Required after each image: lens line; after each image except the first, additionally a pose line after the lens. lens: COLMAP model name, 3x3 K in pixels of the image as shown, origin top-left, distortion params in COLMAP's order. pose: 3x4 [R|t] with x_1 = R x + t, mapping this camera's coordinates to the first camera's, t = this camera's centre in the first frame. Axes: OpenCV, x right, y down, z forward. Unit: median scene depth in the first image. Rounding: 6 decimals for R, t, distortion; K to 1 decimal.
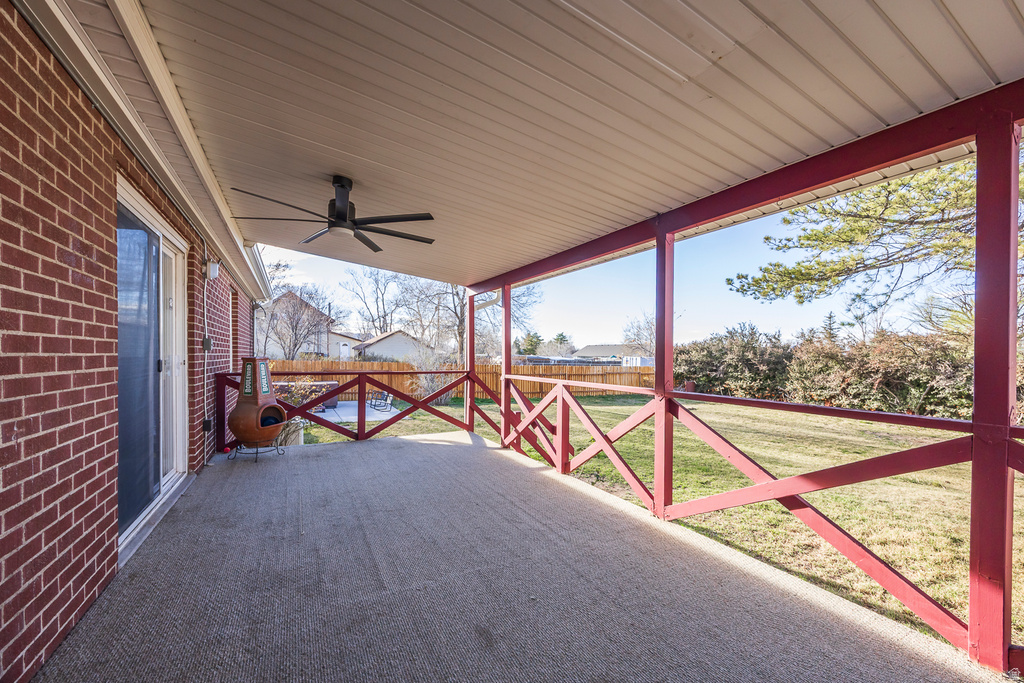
lens RADIAL K [[406.4, 0, 496.6], [0, 406.4, 356.8], [0, 0, 1]] dist [0.002505, 0.000384]
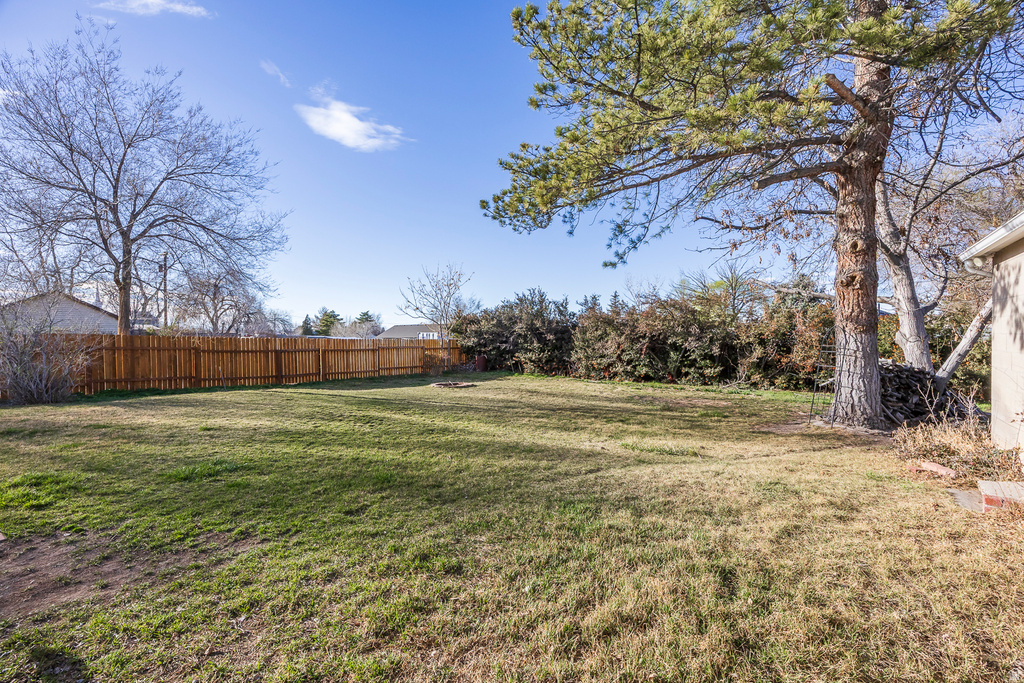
lens RADIAL K [[458.6, 0, 512.0], [0, 458.6, 341.5], [0, 0, 1]] dist [-0.000822, -0.000029]
pose [[0.896856, -0.016068, 0.442031, 0.133468], [0.014793, 0.999871, 0.006331, 0.031258], [-0.442075, 0.000861, 0.896977, 0.126826]]
